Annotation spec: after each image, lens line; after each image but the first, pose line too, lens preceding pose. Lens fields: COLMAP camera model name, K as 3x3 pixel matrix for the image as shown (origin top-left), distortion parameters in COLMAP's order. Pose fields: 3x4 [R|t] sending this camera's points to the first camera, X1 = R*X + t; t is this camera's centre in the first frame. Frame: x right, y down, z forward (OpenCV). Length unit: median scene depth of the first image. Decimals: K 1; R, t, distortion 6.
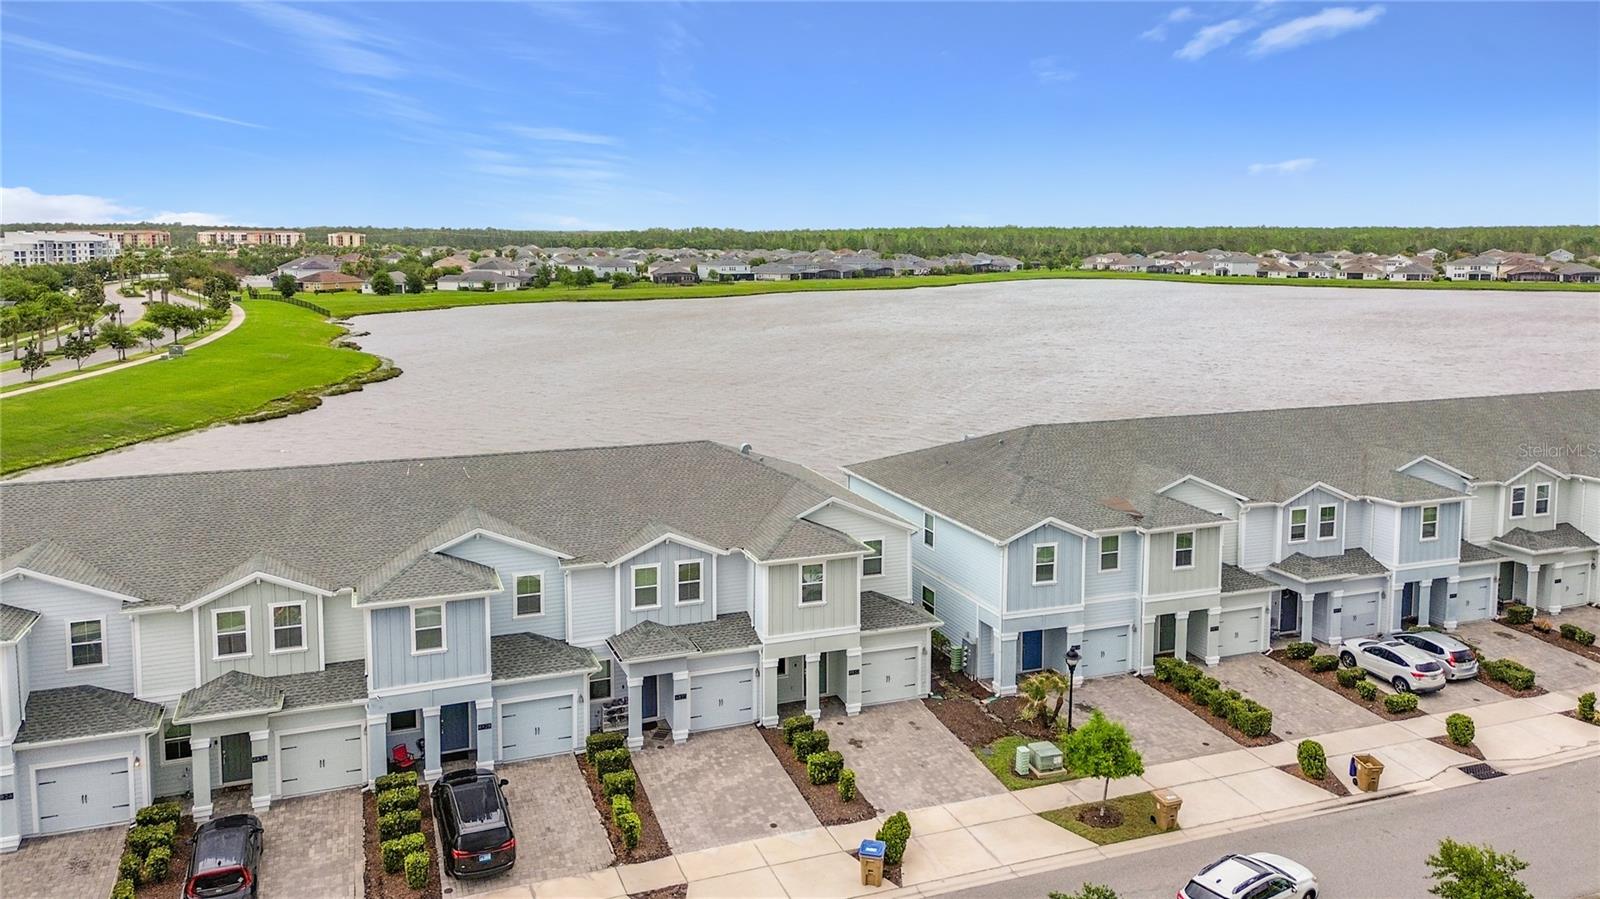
lens RADIAL K [[1164.5, 0, 798.2], [0, 1164.5, 378.4], [0, 0, 1]] dist [0.062243, -0.051873]
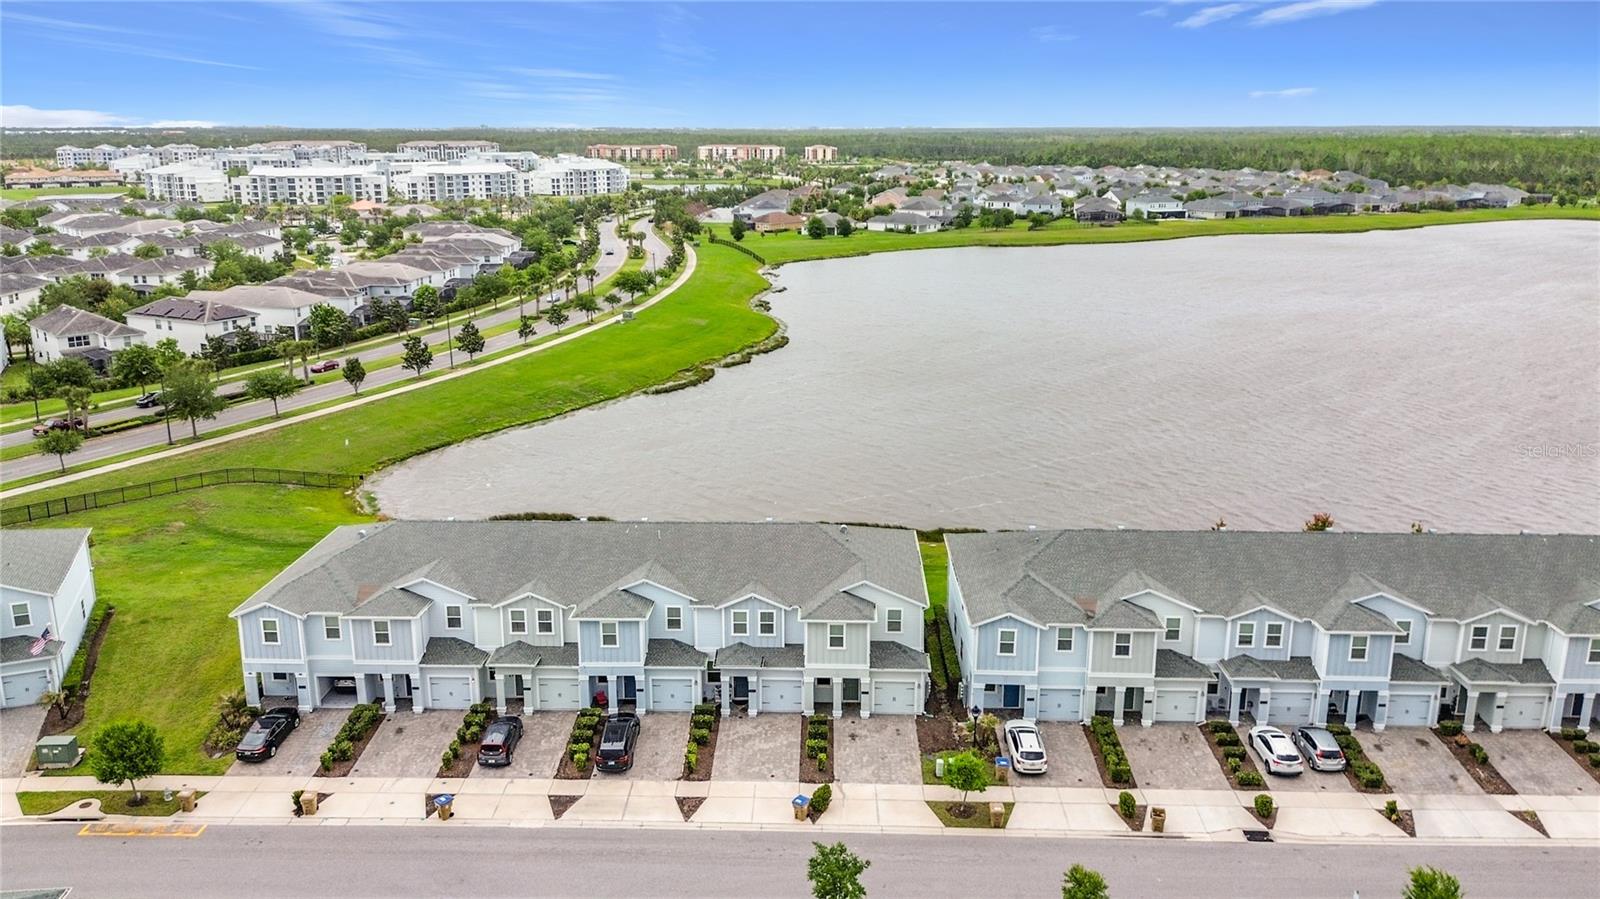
lens RADIAL K [[1181.6, 0, 796.2], [0, 1181.6, 441.2], [0, 0, 1]] dist [0.065021, -0.097830]
pose [[0.921063, 0.093714, -0.377969, 0.511958], [-0.040795, 0.988491, 0.145675, -0.300285], [0.387270, -0.118757, 0.914286, -0.439682]]
